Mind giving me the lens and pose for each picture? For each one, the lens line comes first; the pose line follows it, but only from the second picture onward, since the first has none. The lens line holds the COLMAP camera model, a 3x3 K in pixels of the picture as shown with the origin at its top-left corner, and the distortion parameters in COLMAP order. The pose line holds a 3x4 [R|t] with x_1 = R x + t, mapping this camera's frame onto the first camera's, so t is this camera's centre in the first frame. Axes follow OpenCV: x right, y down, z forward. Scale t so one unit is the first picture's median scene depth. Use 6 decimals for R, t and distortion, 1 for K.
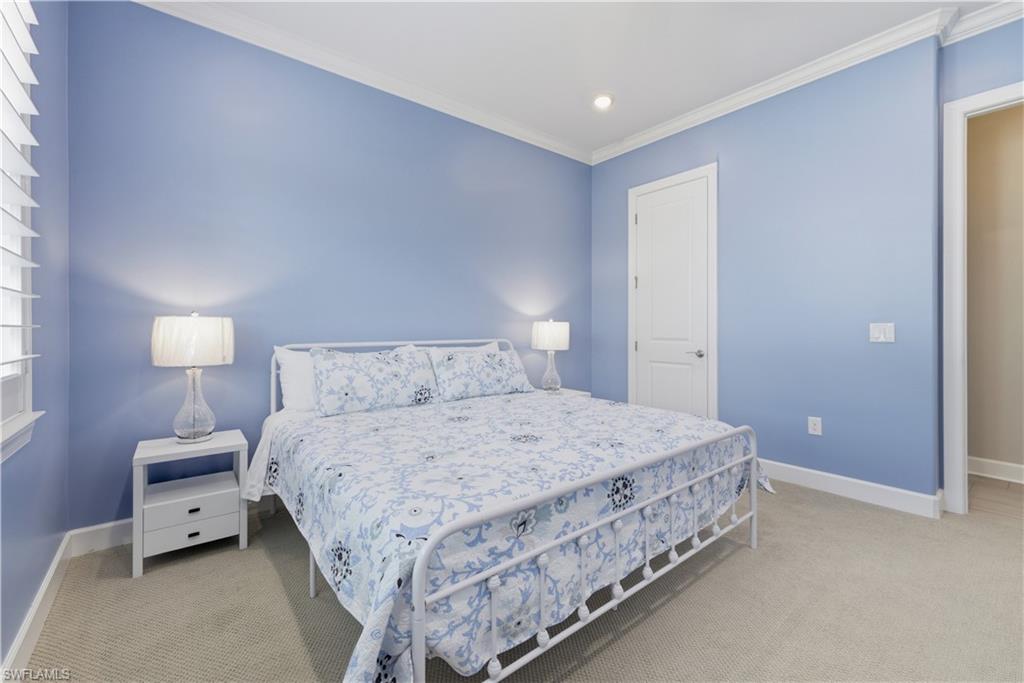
lens RADIAL K [[425.7, 0, 507.3], [0, 425.7, 324.4], [0, 0, 1]] dist [0.000250, 0.000366]
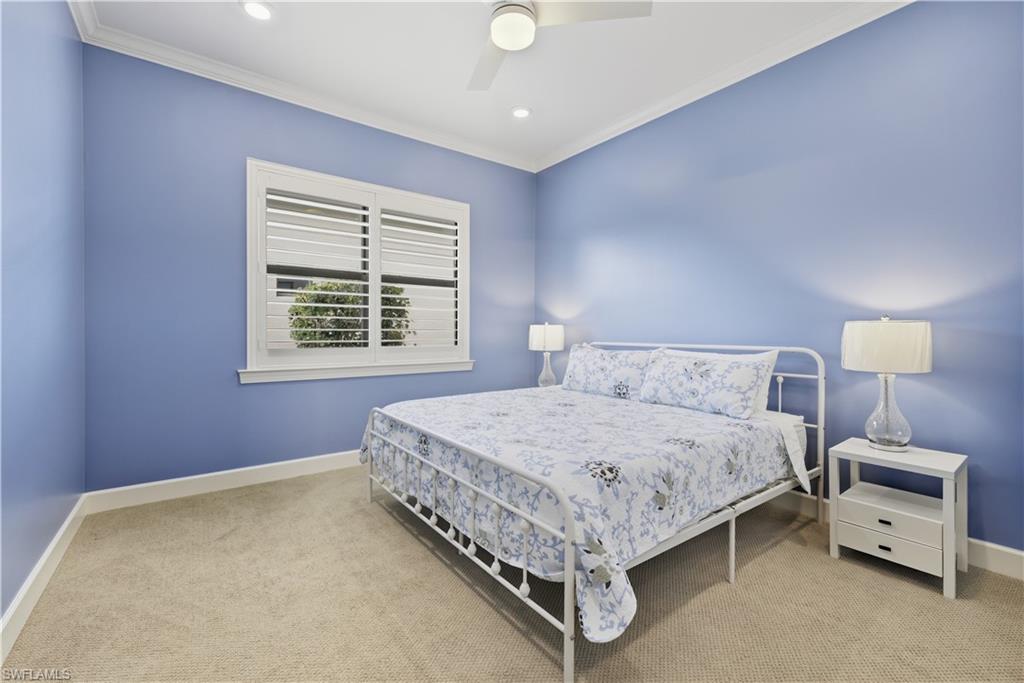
lens RADIAL K [[425.7, 0, 508.0], [0, 425.7, 332.7], [0, 0, 1]] dist [0.000250, 0.000366]
pose [[-0.022909, 0.009002, -0.999697, 0.927794], [0.004173, 0.999952, 0.008909, 0.003016], [0.999729, -0.003968, -0.022946, 0.724588]]
